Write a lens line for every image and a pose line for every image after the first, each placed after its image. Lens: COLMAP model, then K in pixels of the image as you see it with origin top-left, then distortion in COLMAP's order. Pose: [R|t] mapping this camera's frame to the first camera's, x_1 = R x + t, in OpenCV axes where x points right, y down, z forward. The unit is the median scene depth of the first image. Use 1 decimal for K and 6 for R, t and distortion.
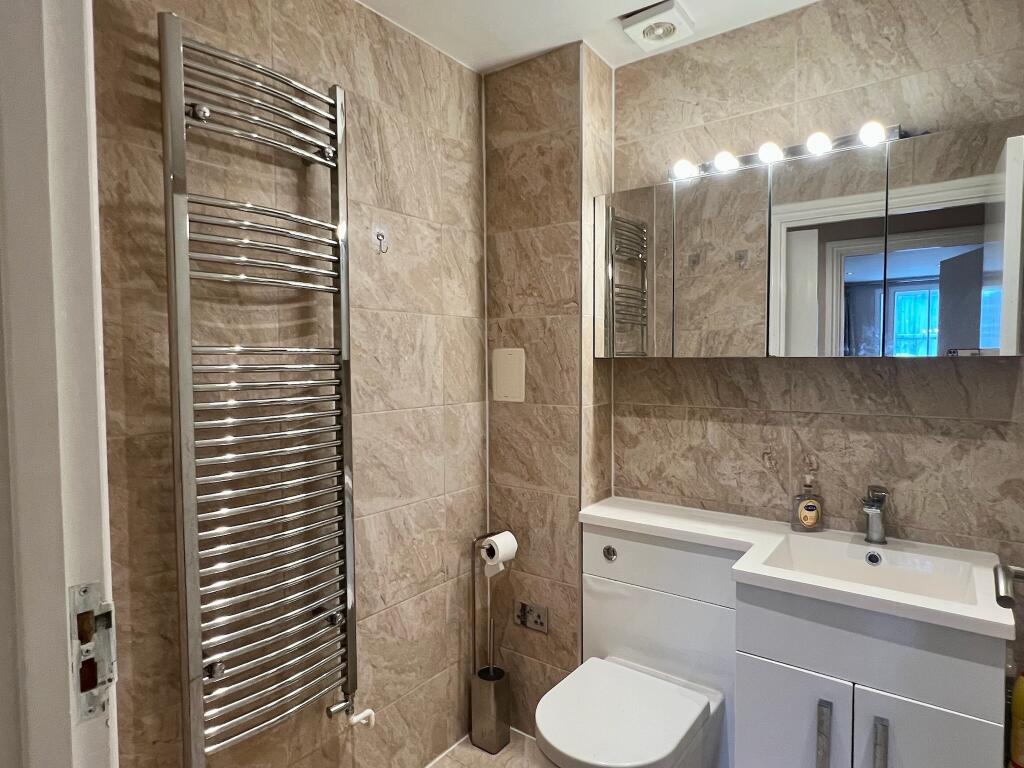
lens RADIAL K [[587.5, 0, 512.0], [0, 587.5, 384.0], [0, 0, 1]] dist [0.000708, 0.000424]
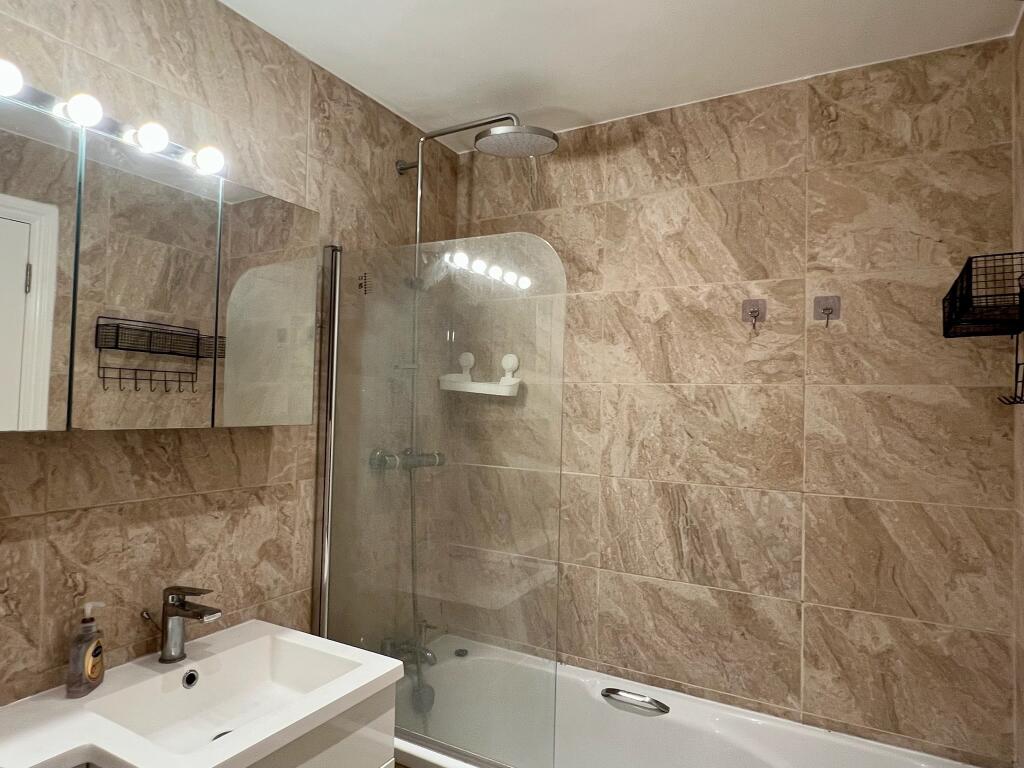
lens RADIAL K [[622.9, 0, 512.0], [0, 622.9, 384.0], [0, 0, 1]] dist [-0.003627, 0.001391]
pose [[-0.124277, 0.033625, 0.991678, -0.253412], [0.022101, 0.999271, -0.031113, -0.059240], [-0.992001, 0.018051, -0.124930, 0.571920]]
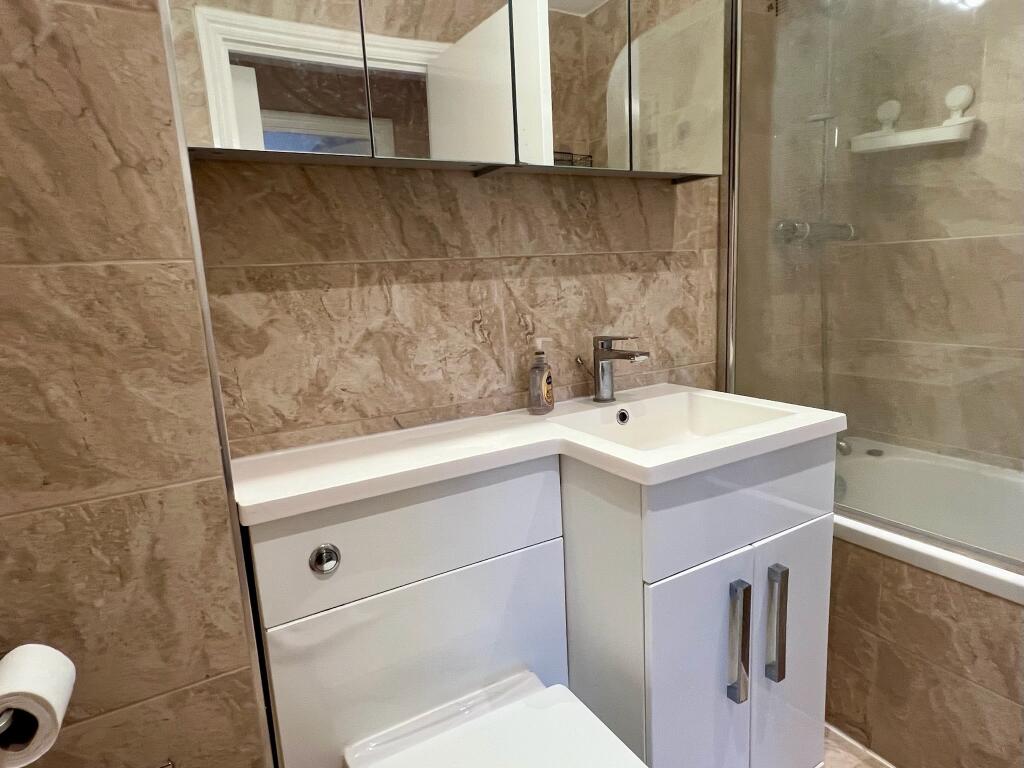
lens RADIAL K [[606.2, 0, 512.0], [0, 606.2, 384.0], [0, 0, 1]] dist [0.001270, 0.000284]
pose [[0.391562, -0.178289, 0.902714, -0.210422], [0.089738, 0.983771, 0.155373, 0.083342], [-0.915765, 0.020170, 0.401207, 0.681470]]
